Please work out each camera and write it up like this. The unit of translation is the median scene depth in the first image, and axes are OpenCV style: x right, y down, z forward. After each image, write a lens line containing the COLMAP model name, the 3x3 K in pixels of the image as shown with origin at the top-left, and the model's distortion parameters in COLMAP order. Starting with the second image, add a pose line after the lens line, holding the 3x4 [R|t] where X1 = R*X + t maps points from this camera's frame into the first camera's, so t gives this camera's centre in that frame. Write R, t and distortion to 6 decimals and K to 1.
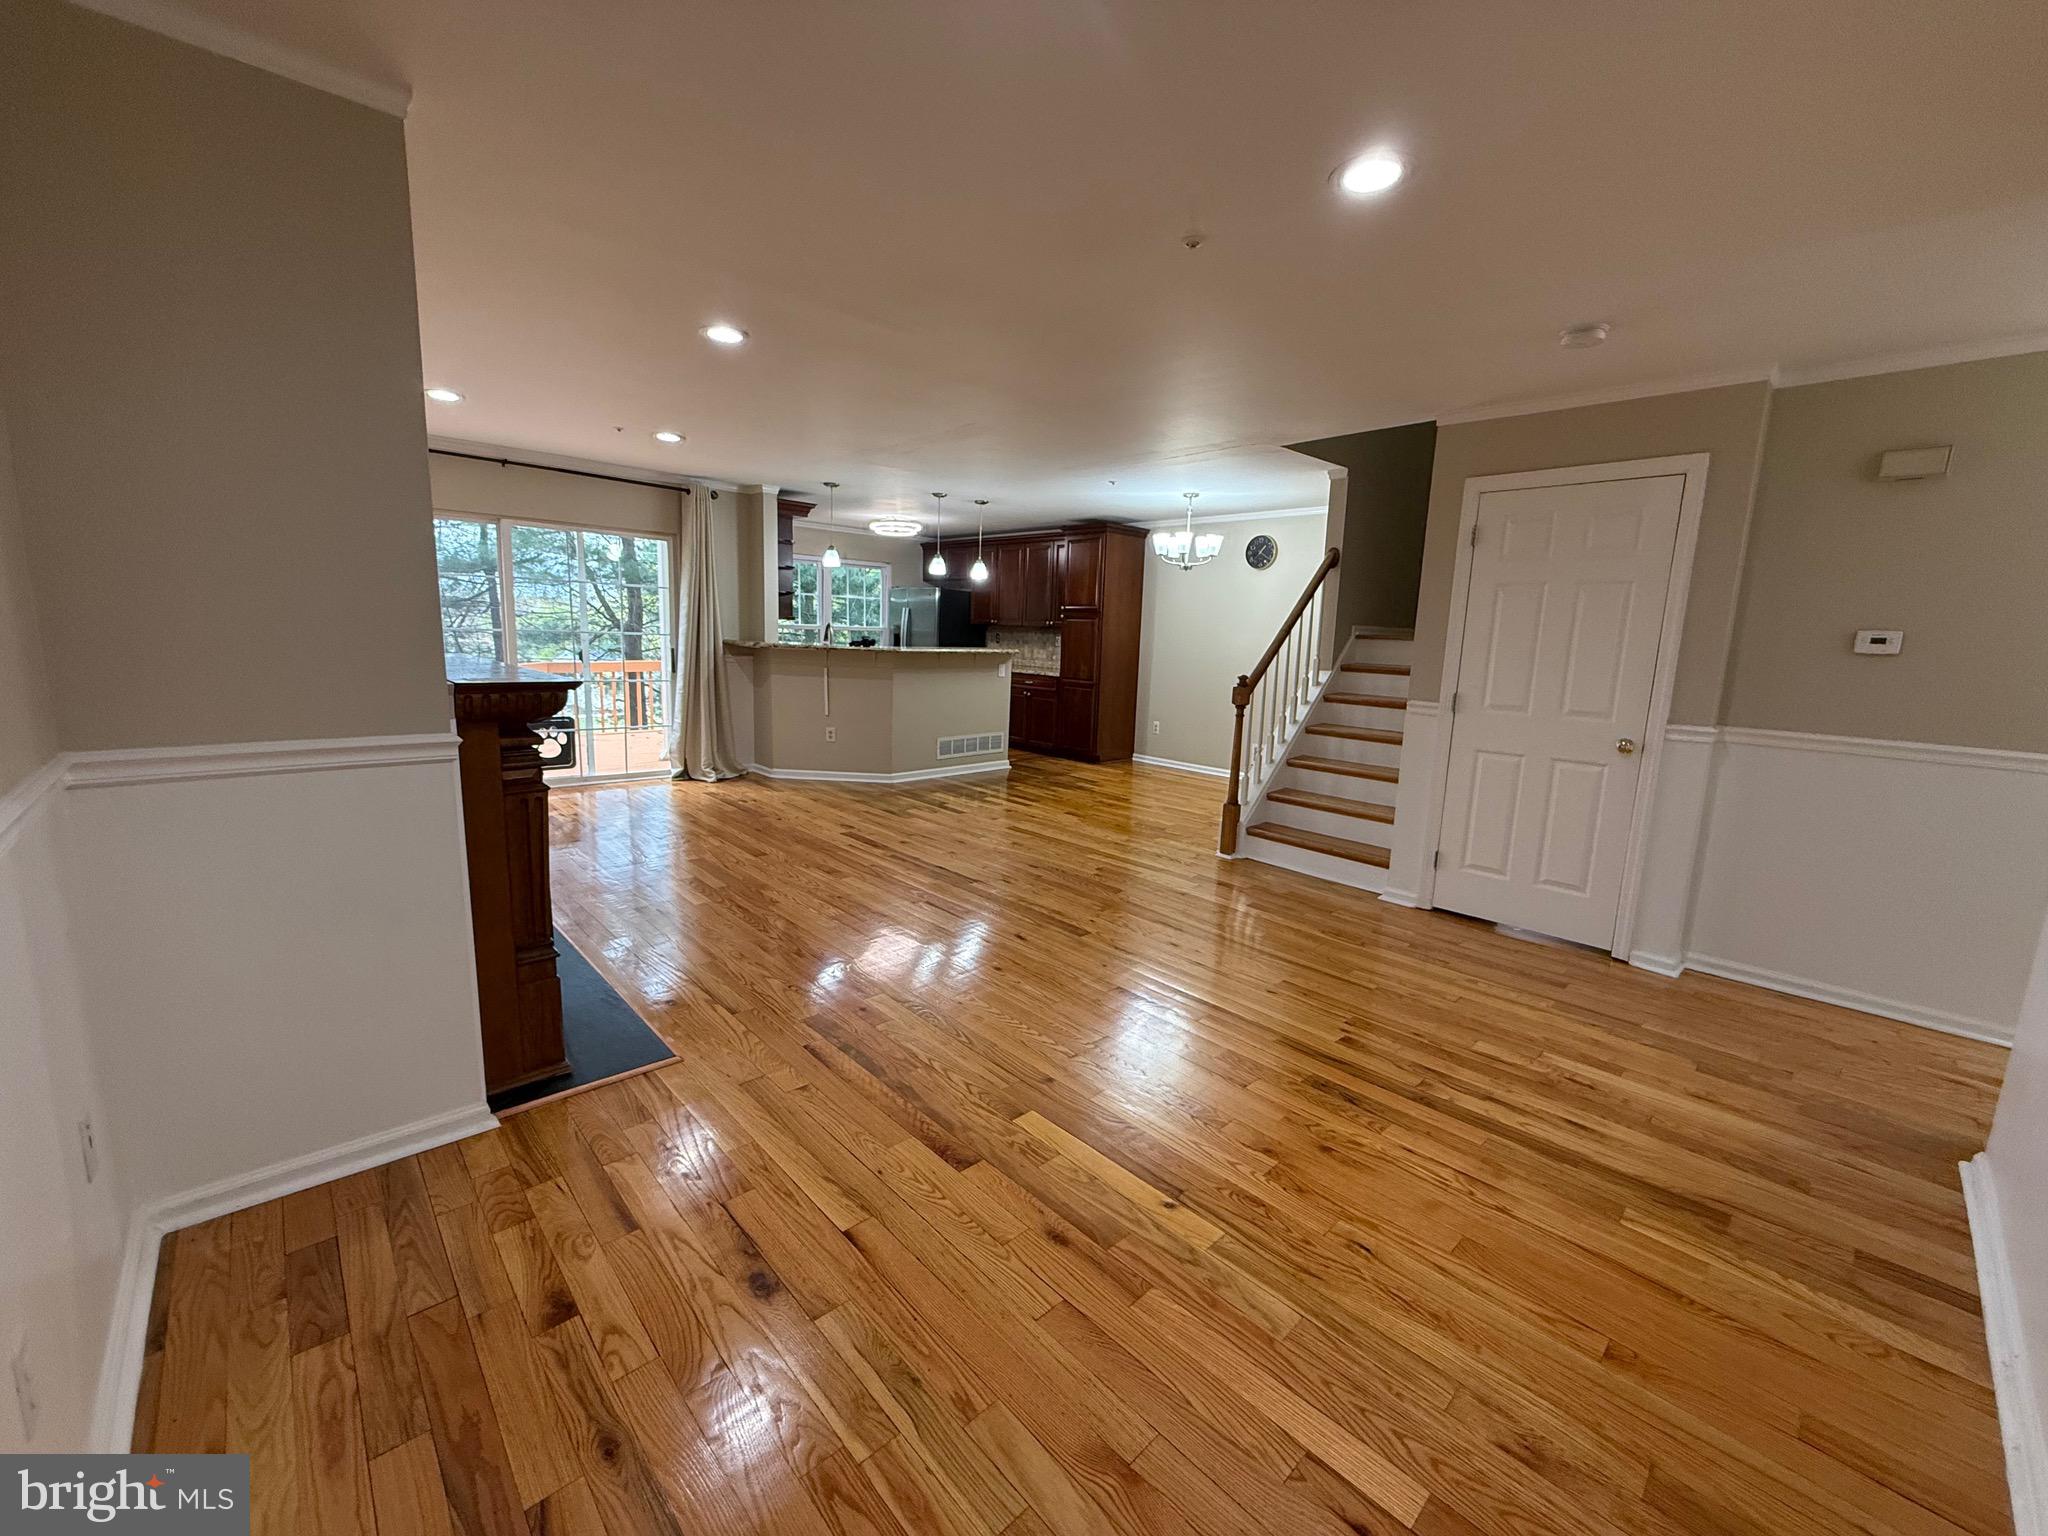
lens RADIAL K [[812.8, 0, 1018.3], [0, 812.8, 765.4], [0, 0, 1]] dist [-0.000421, -0.000189]
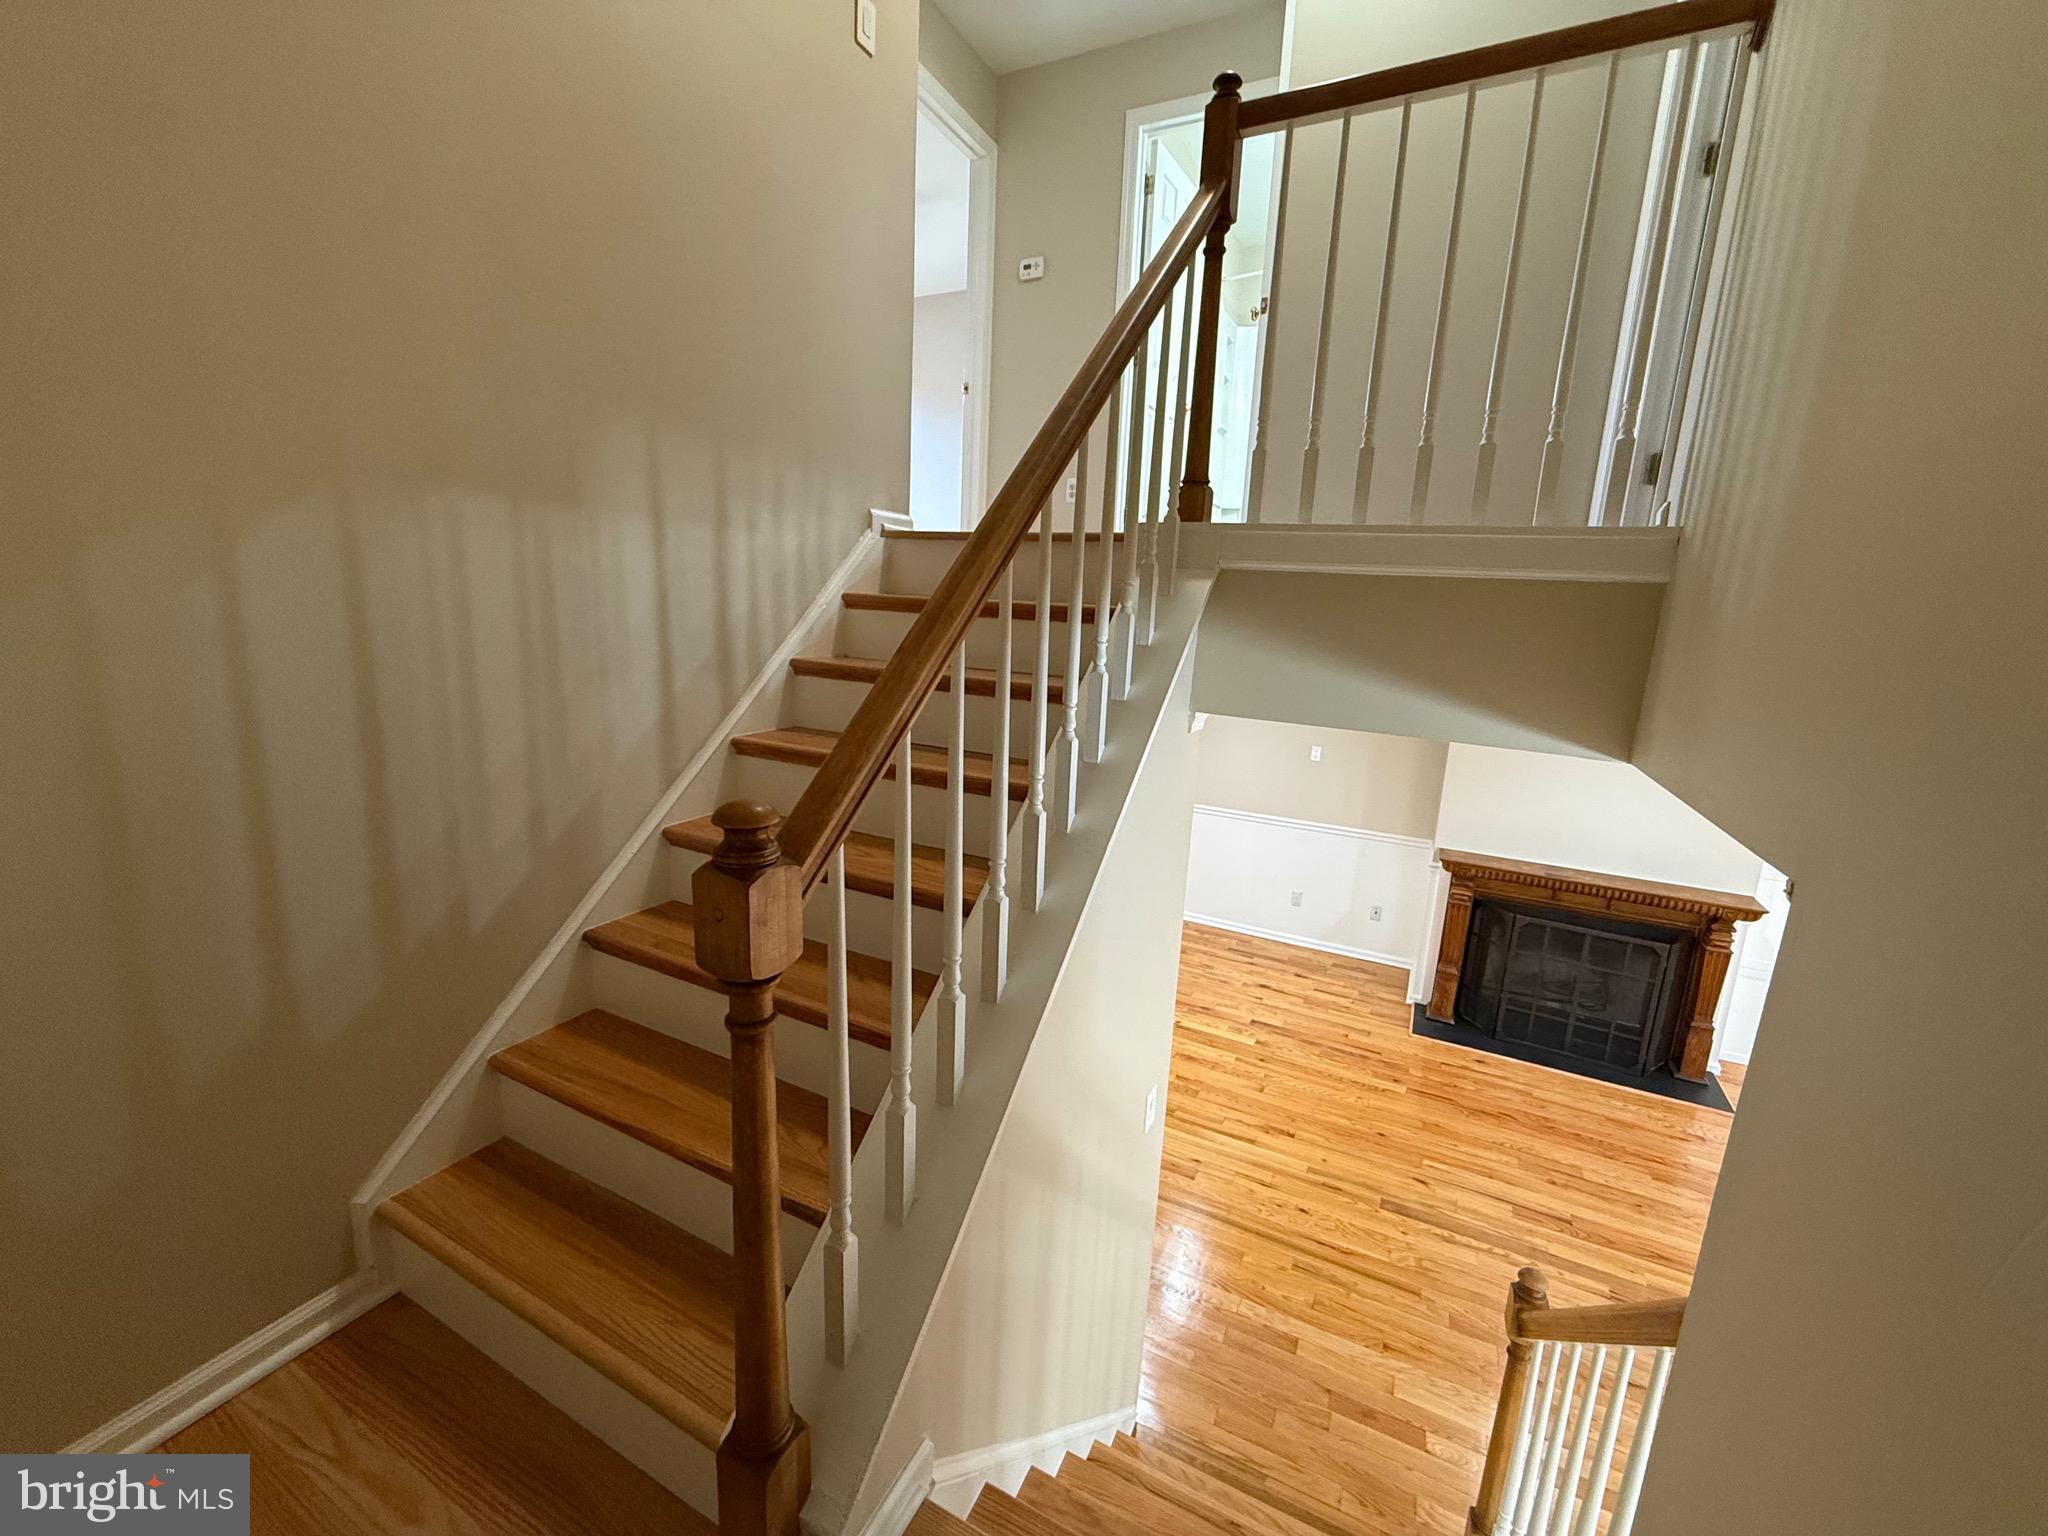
lens RADIAL K [[812.8, 0, 1018.3], [0, 812.8, 765.4], [0, 0, 1]] dist [-0.000421, -0.000189]
pose [[-0.939731, -0.003223, -0.341899, 0.756740], [-0.125629, 0.933266, 0.336500, -0.523297], [0.317998, 0.359172, -0.877424, 1.347723]]
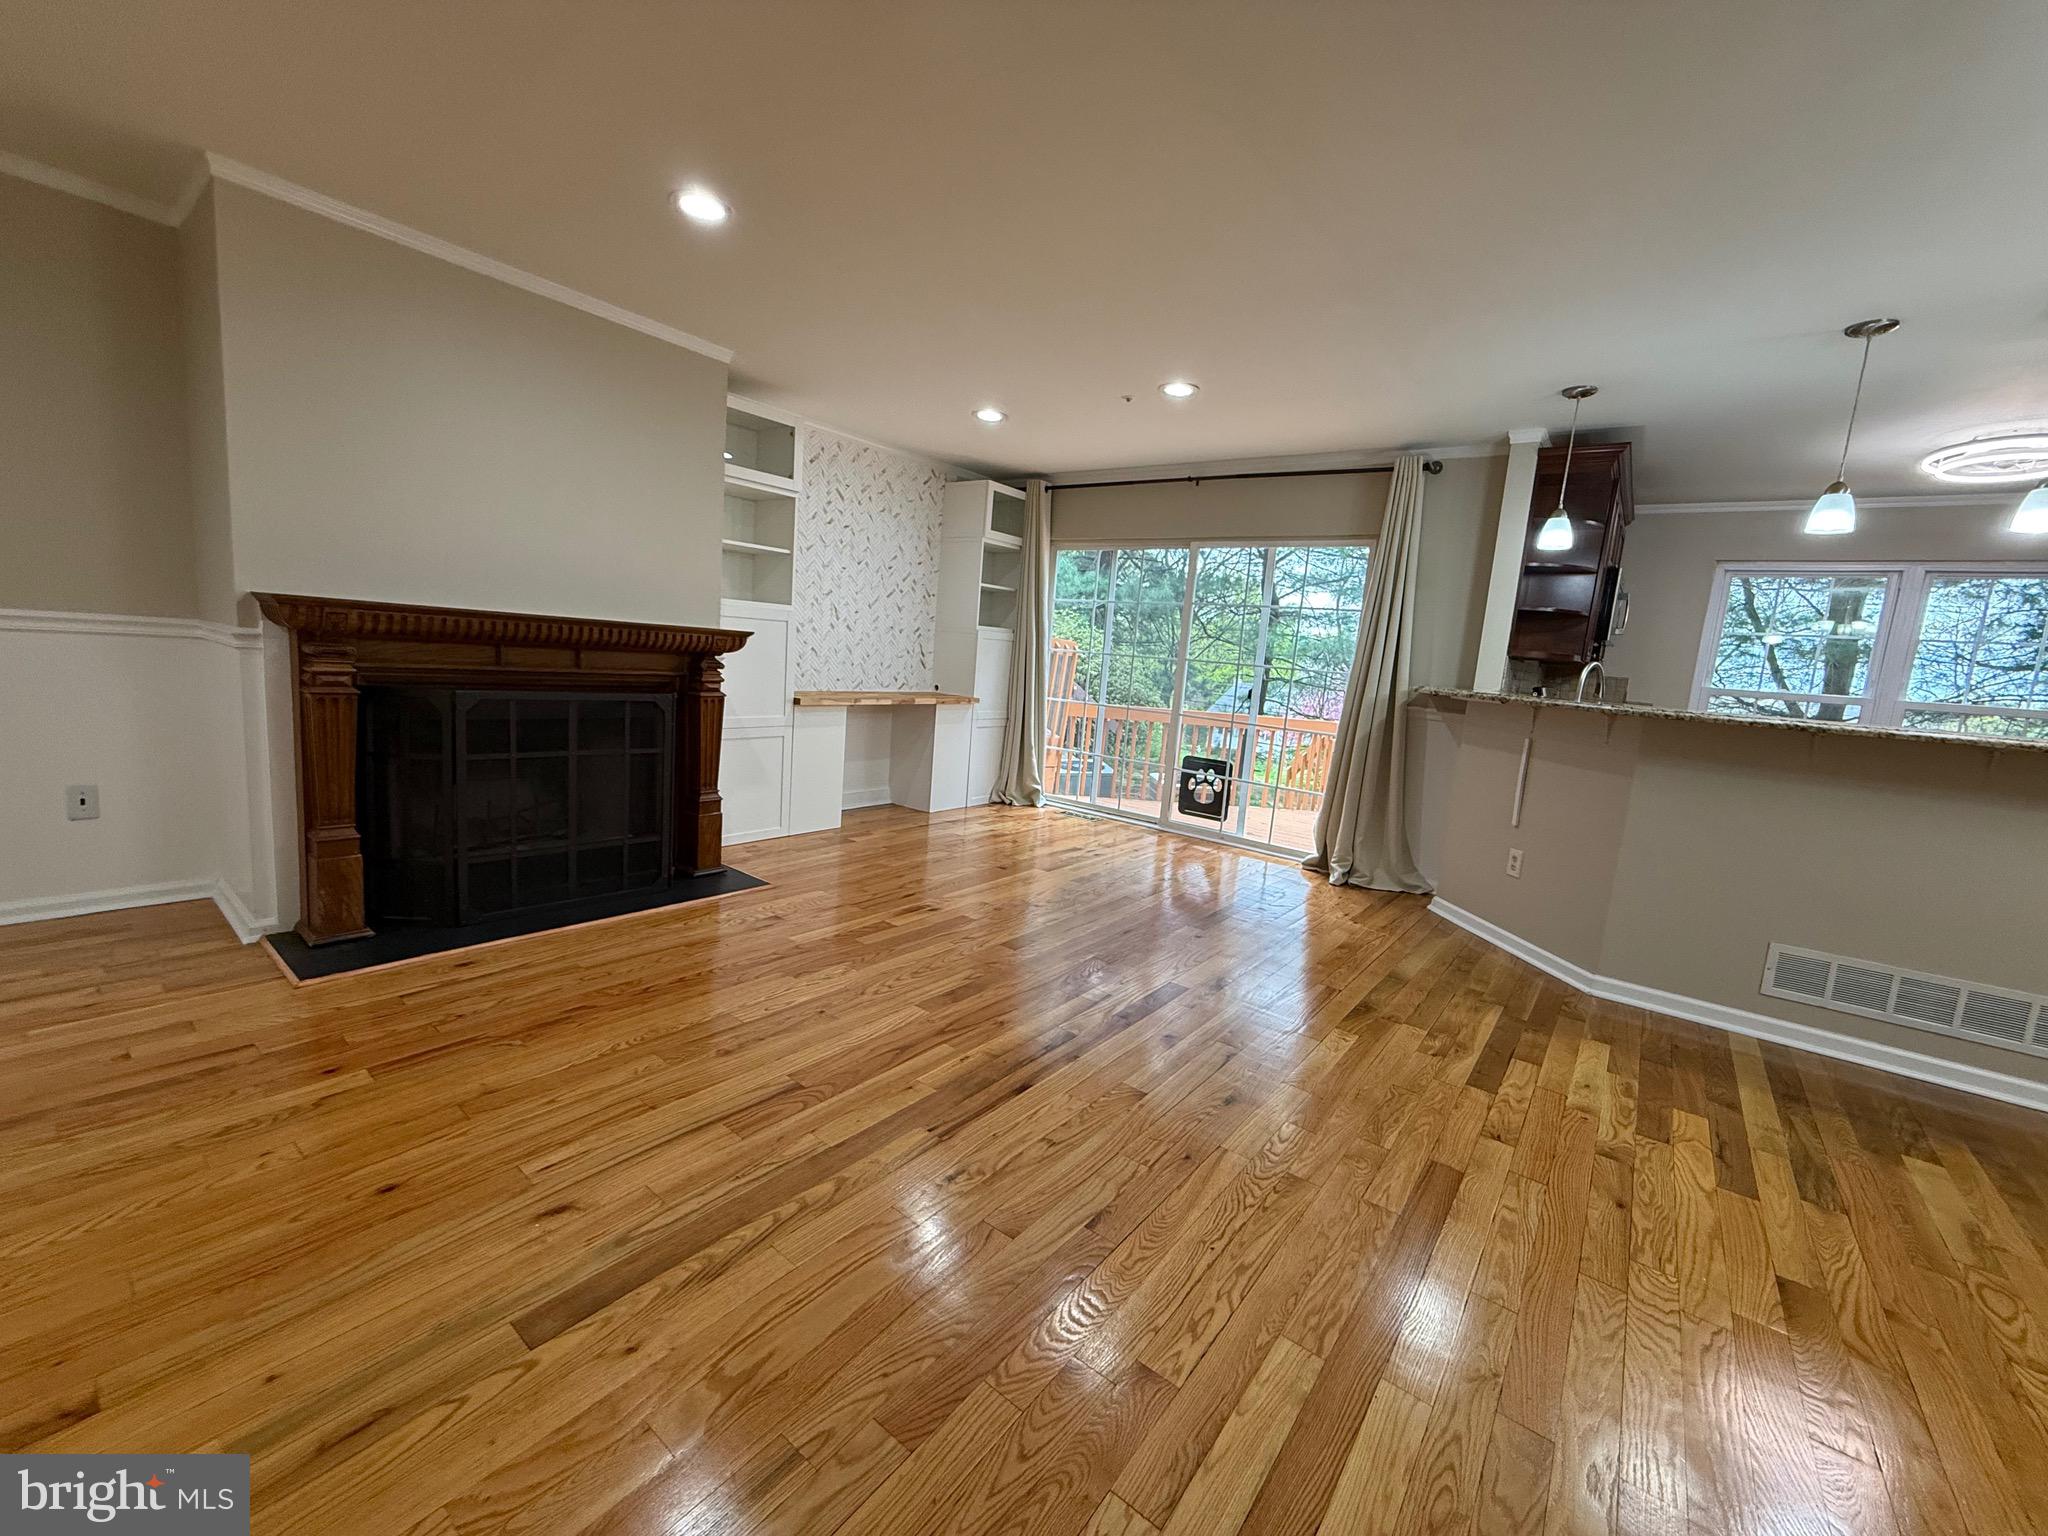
lens RADIAL K [[812.8, 0, 1018.3], [0, 812.8, 765.4], [0, 0, 1]] dist [-0.000421, -0.000189]
pose [[0.158883, 0.115895, -0.980472, 0.385129], [-0.235580, 0.968852, 0.076346, -0.103762], [0.958780, 0.218849, 0.181236, 0.940030]]
